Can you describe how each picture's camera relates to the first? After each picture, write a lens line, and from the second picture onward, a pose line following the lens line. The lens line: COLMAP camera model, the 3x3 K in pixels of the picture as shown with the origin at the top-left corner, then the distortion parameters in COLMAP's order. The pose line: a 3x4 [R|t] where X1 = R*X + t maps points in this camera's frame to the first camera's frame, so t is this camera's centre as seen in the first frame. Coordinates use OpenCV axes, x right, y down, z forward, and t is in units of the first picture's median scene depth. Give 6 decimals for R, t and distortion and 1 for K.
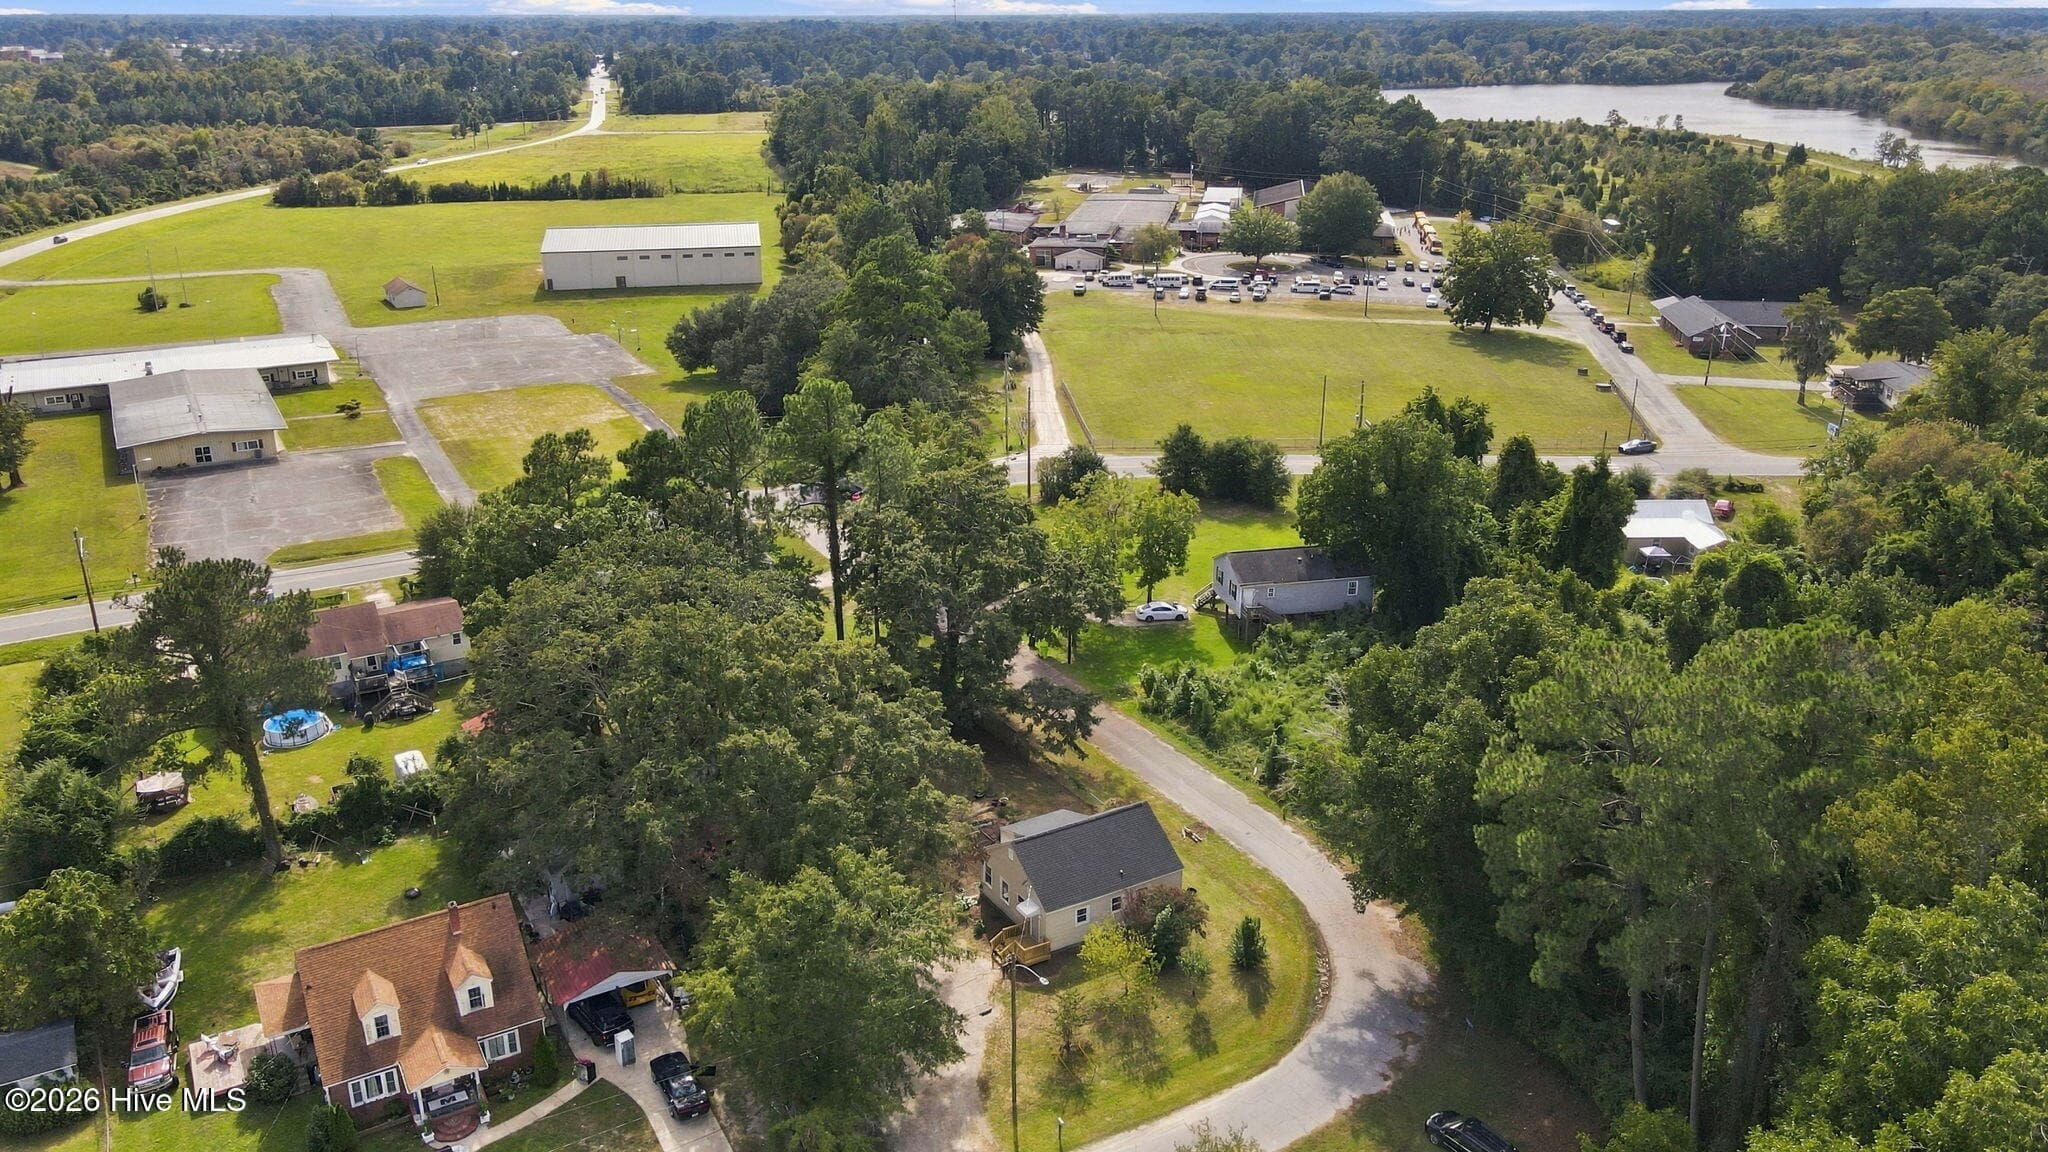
lens RADIAL K [[1502.3, 0, 1025.6], [0, 1502.3, 573.0], [0, 0, 1]] dist [0.002120, 0.024699]
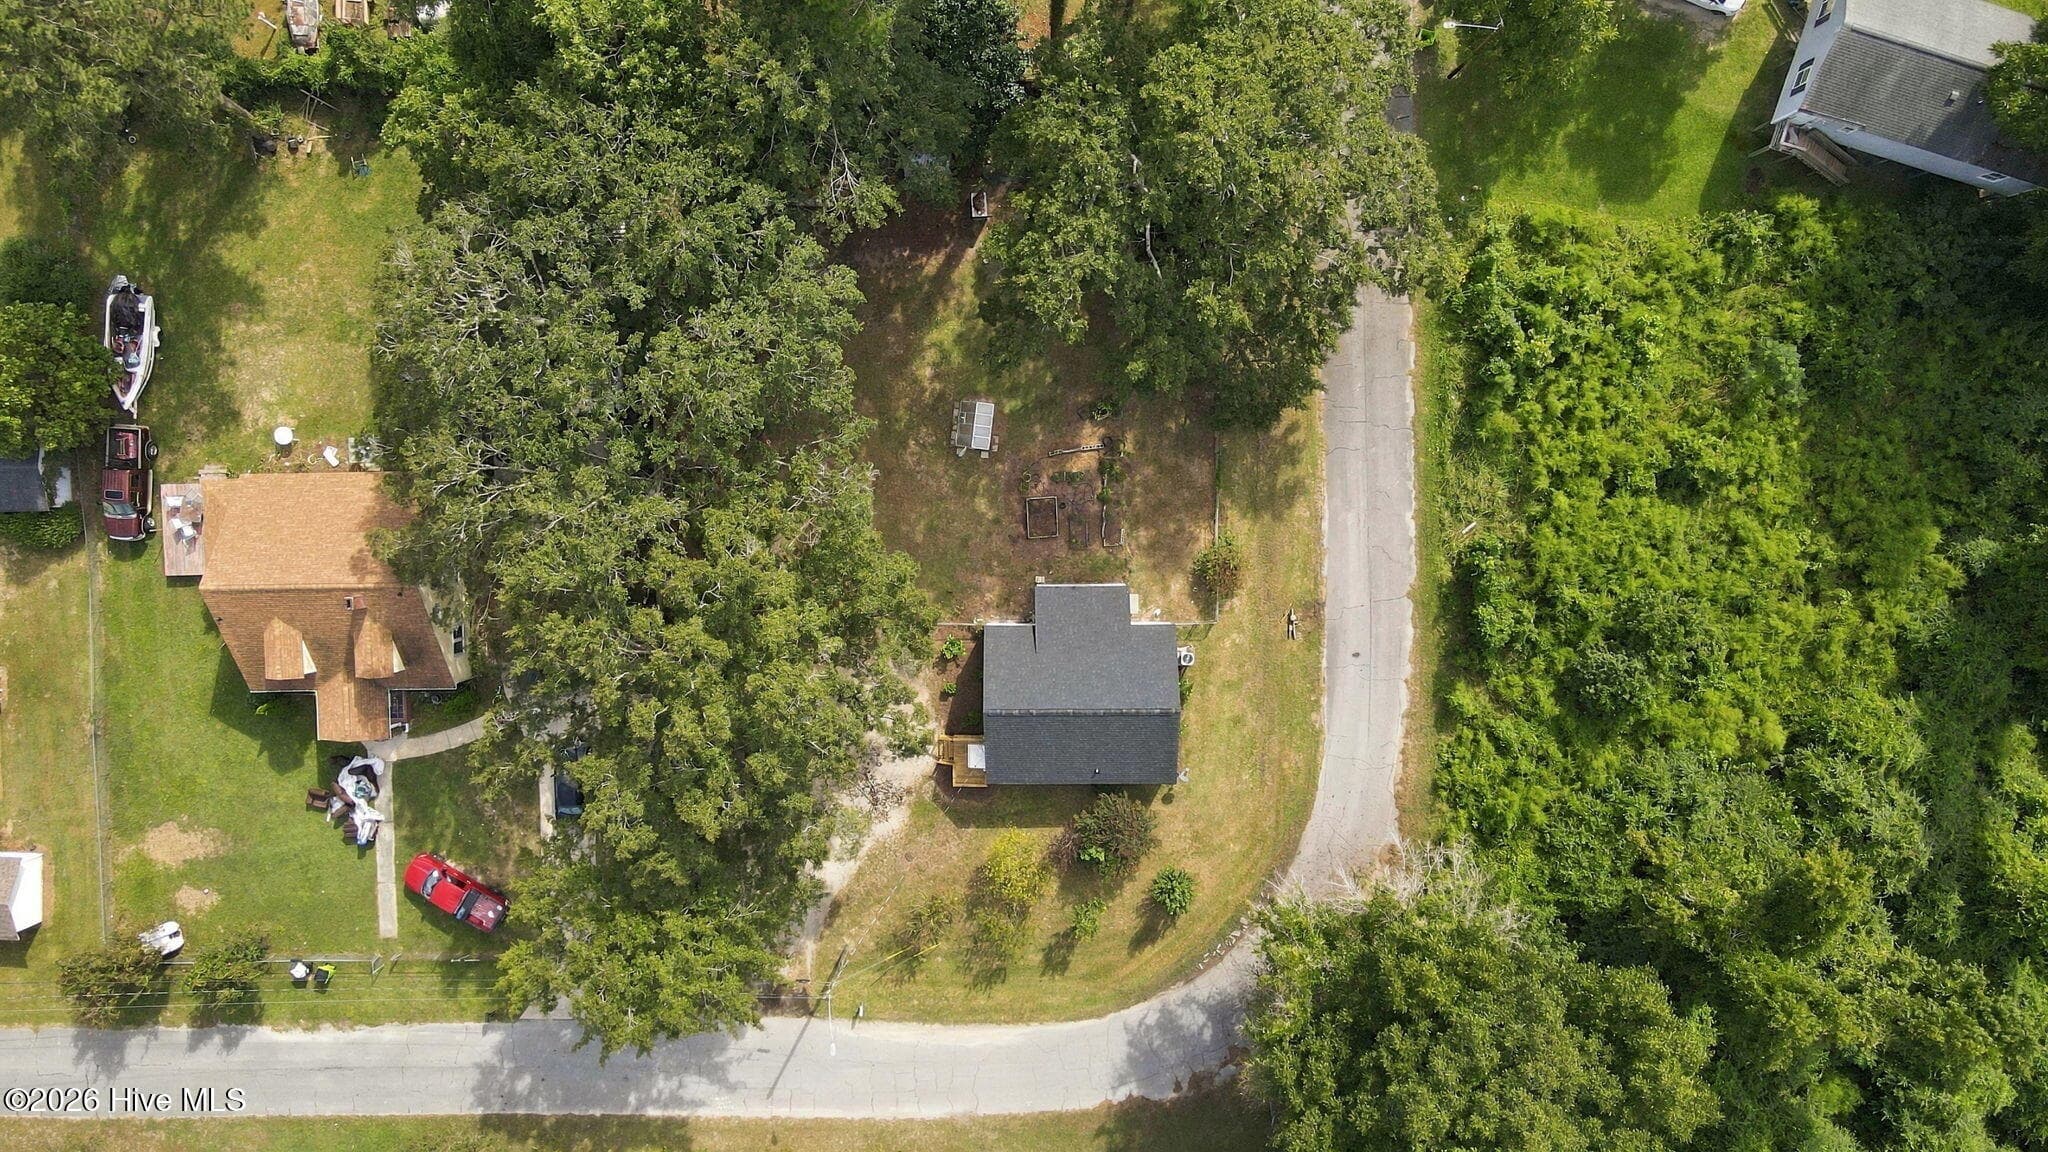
lens RADIAL K [[1502.3, 0, 1020.7], [0, 1502.3, 578.3], [0, 0, 1]] dist [0.002120, 0.024699]
pose [[0.864138, 0.502686, 0.023910, -0.019207], [-0.172981, 0.252074, 0.952122, -0.246668], [0.472592, -0.826901, 0.304782, 0.314517]]
